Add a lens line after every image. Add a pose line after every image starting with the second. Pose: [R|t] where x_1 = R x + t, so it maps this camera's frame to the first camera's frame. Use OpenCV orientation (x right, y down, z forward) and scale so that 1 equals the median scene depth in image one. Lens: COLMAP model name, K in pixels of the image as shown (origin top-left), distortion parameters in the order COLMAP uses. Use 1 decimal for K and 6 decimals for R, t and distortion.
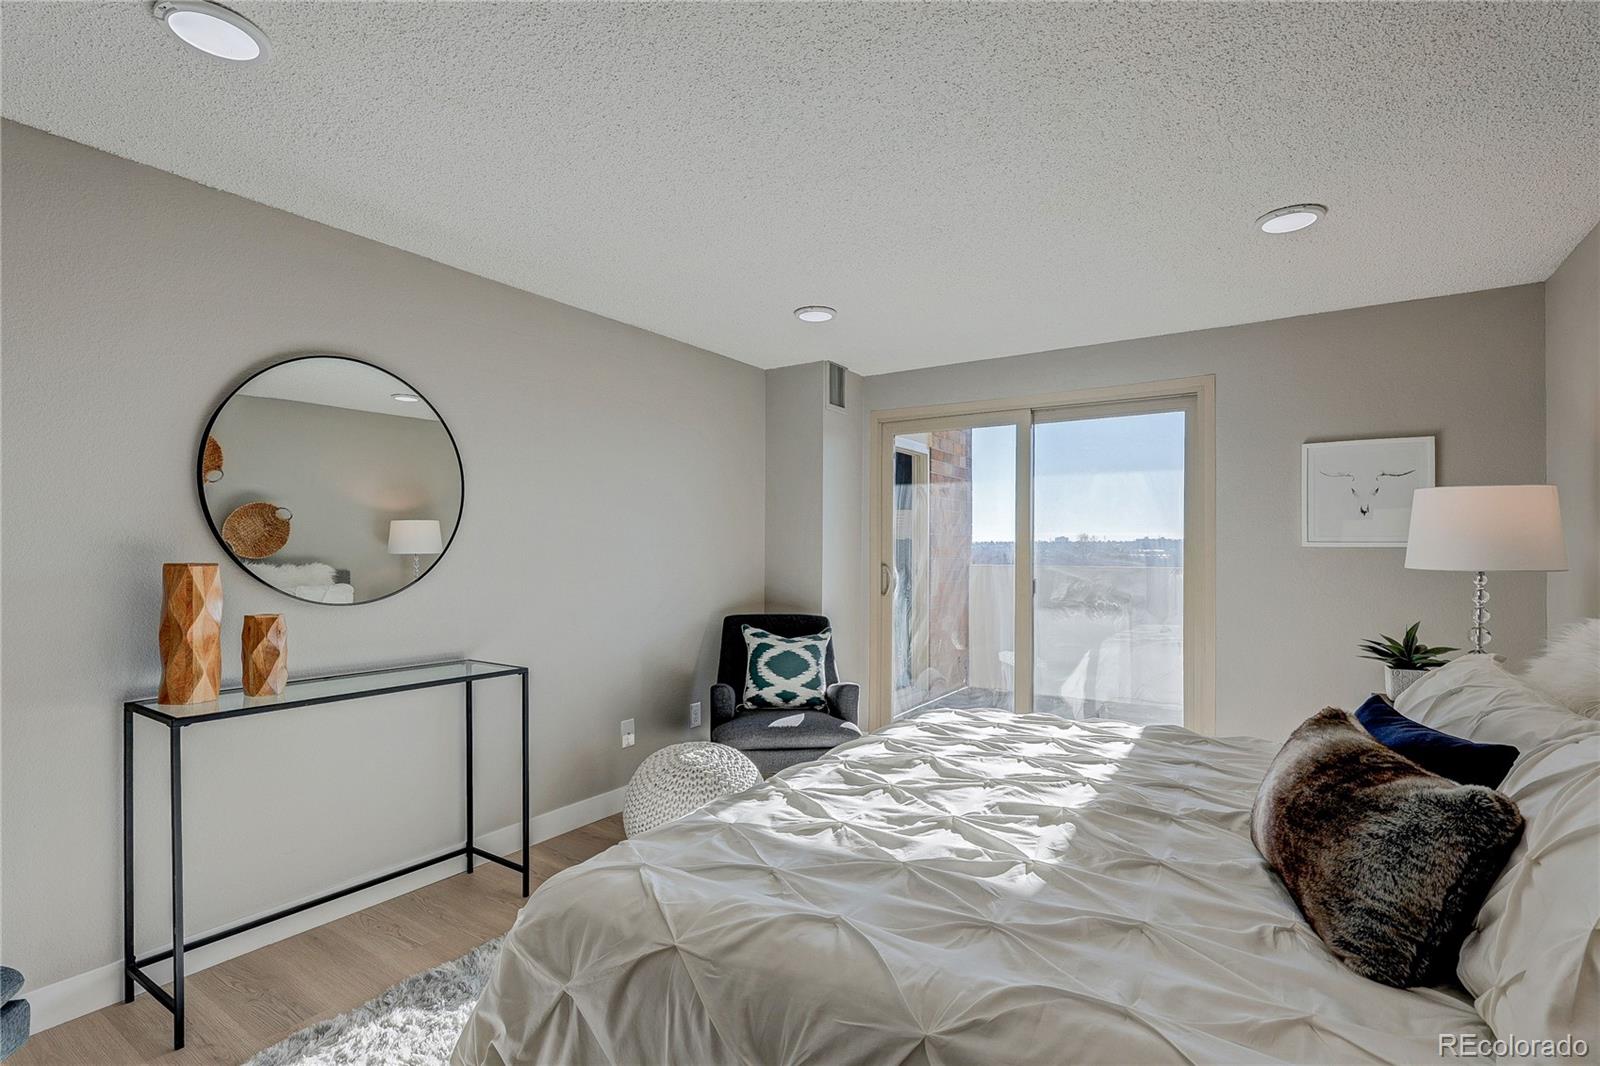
lens RADIAL K [[758.1, 0, 787.8], [0, 758.1, 538.5], [0, 0, 1]] dist [-0.003522, -0.000761]
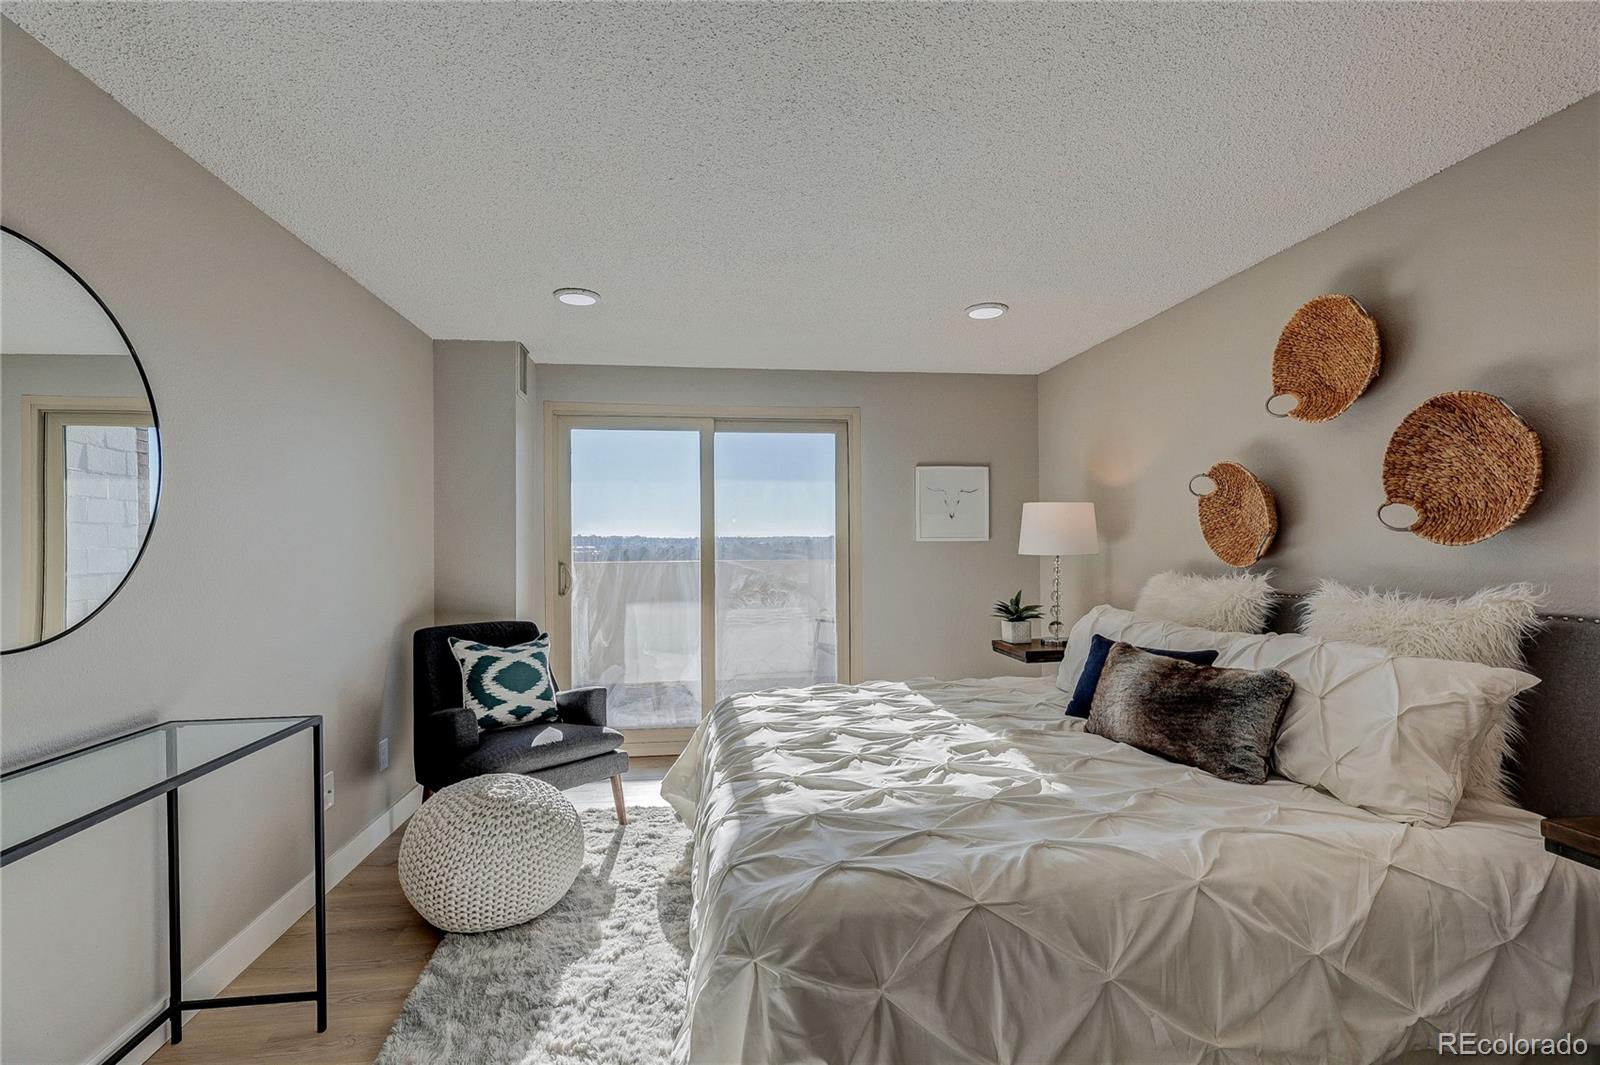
lens RADIAL K [[758.1, 0, 787.8], [0, 758.1, 538.0], [0, 0, 1]] dist [-0.003522, -0.000761]
pose [[0.745631, -0.003294, 0.666351, -0.411661], [0.001966, 0.999994, 0.002744, 0.000448], [-0.666356, -0.000736, 0.745633, 0.137682]]
